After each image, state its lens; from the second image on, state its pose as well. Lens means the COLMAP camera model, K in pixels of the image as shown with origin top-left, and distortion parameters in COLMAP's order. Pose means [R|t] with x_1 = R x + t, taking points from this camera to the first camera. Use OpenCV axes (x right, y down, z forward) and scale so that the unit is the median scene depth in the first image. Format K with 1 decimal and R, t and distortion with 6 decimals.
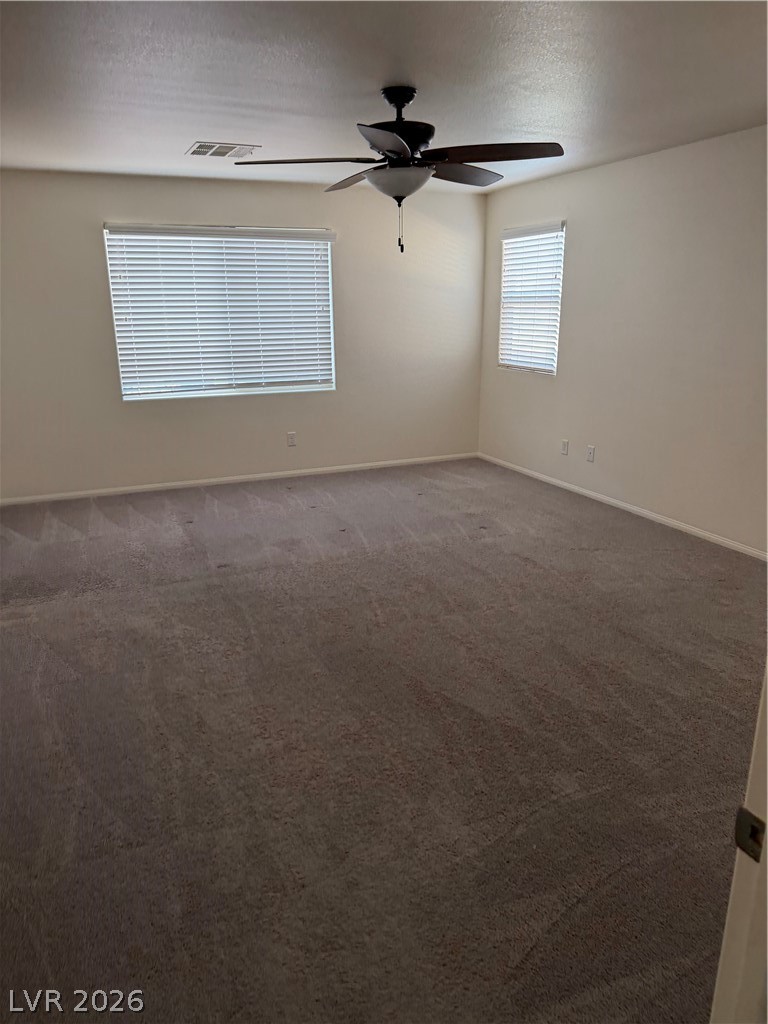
lens RADIAL K [[720.7, 0, 384.0], [0, 720.7, 512.0], [0, 0, 1]] dist [0.065737, -0.110175]
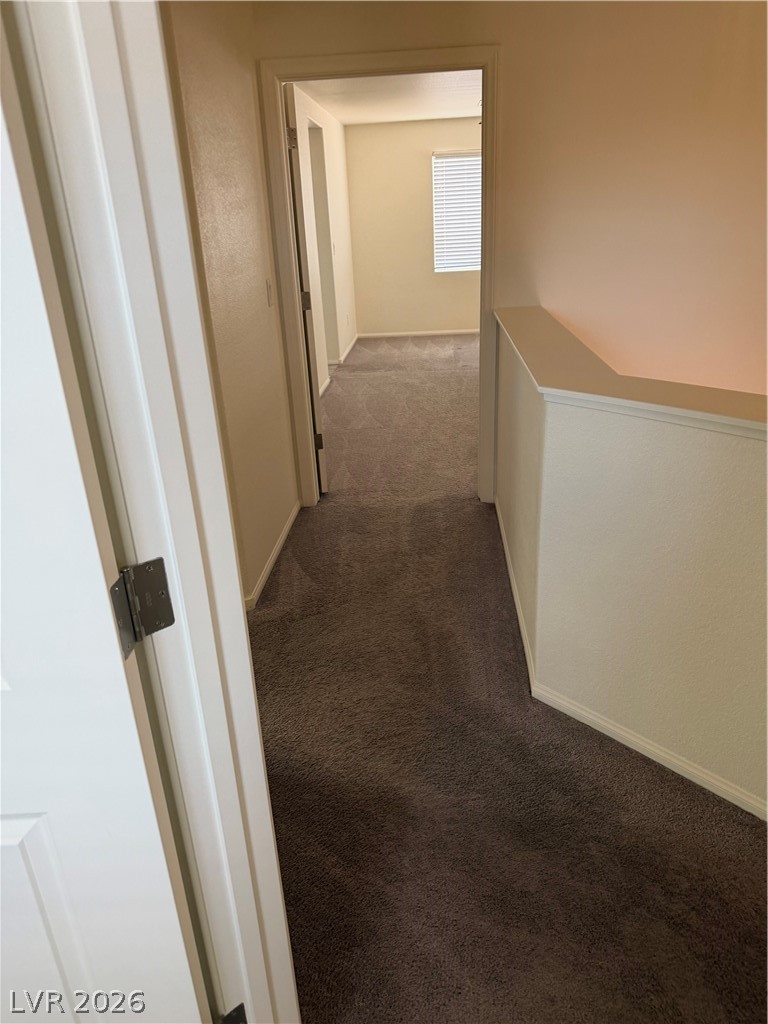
lens RADIAL K [[720.7, 0, 384.0], [0, 720.7, 512.0], [0, 0, 1]] dist [0.065737, -0.110175]
pose [[0.887013, 0.145197, -0.438321, 0.344136], [-0.089276, 0.985290, 0.145720, 0.156031], [0.453031, -0.090124, 0.886927, -0.539102]]
